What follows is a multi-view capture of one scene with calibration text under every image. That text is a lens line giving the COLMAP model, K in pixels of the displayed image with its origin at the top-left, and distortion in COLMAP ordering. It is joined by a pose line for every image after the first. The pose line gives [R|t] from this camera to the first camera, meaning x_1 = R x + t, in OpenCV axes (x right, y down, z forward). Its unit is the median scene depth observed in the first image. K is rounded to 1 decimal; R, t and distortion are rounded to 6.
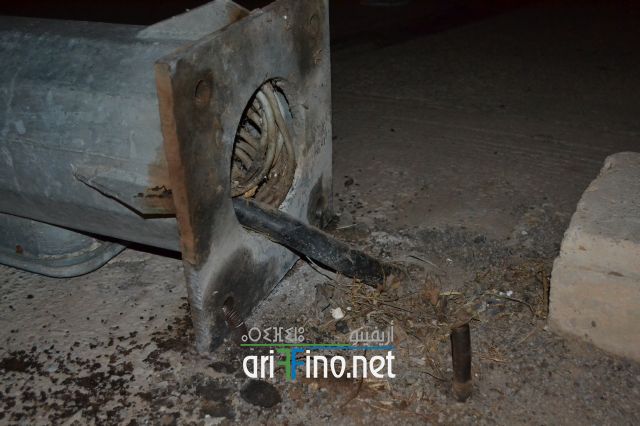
lens RADIAL K [[754.0, 0, 320.0], [0, 754.0, 213.0], [0, 0, 1]] dist [-0.038253, -0.020083]
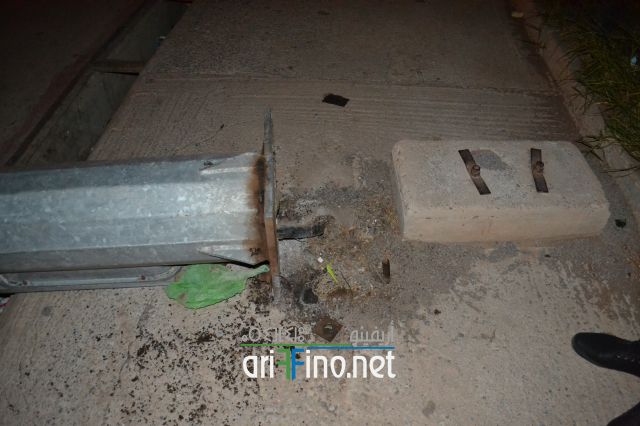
lens RADIAL K [[503.3, 0, 320.0], [0, 503.3, 213.0], [0, 0, 1]] dist [-0.086380, 0.006014]
pose [[0.877585, -0.338374, 0.339630, -0.457778], [0.196918, 0.900310, 0.388156, -0.601314], [-0.437114, -0.273760, 0.856730, -0.284057]]
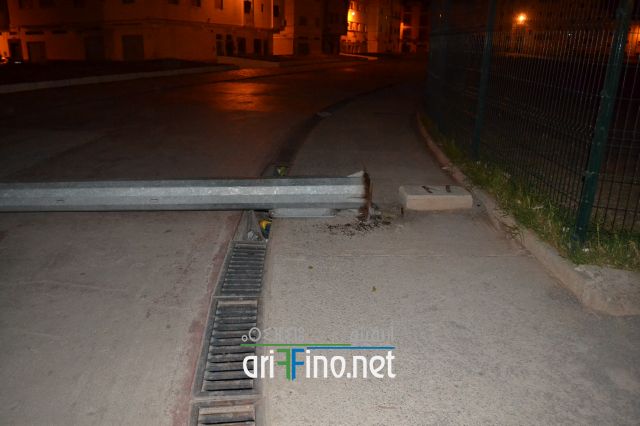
lens RADIAL K [[503.3, 0, 320.0], [0, 503.3, 213.0], [0, 0, 1]] dist [-0.086380, 0.006014]
pose [[0.853201, -0.141617, 0.501989, -2.824568], [0.186532, 0.981630, -0.040109, 0.219799], [-0.487087, 0.127858, 0.863944, -2.786806]]
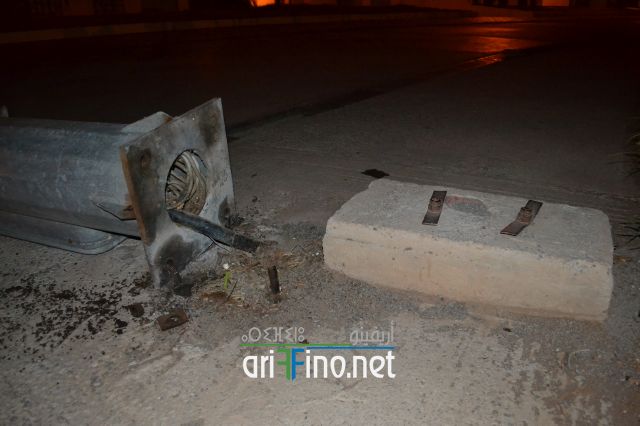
lens RADIAL K [[503.3, 0, 320.0], [0, 503.3, 213.0], [0, 0, 1]] dist [-0.086380, 0.006014]
pose [[0.998626, -0.036369, 0.037727, 0.230155], [0.036910, 0.999224, -0.013744, 0.021128], [-0.037197, 0.015118, 0.999194, -0.338282]]
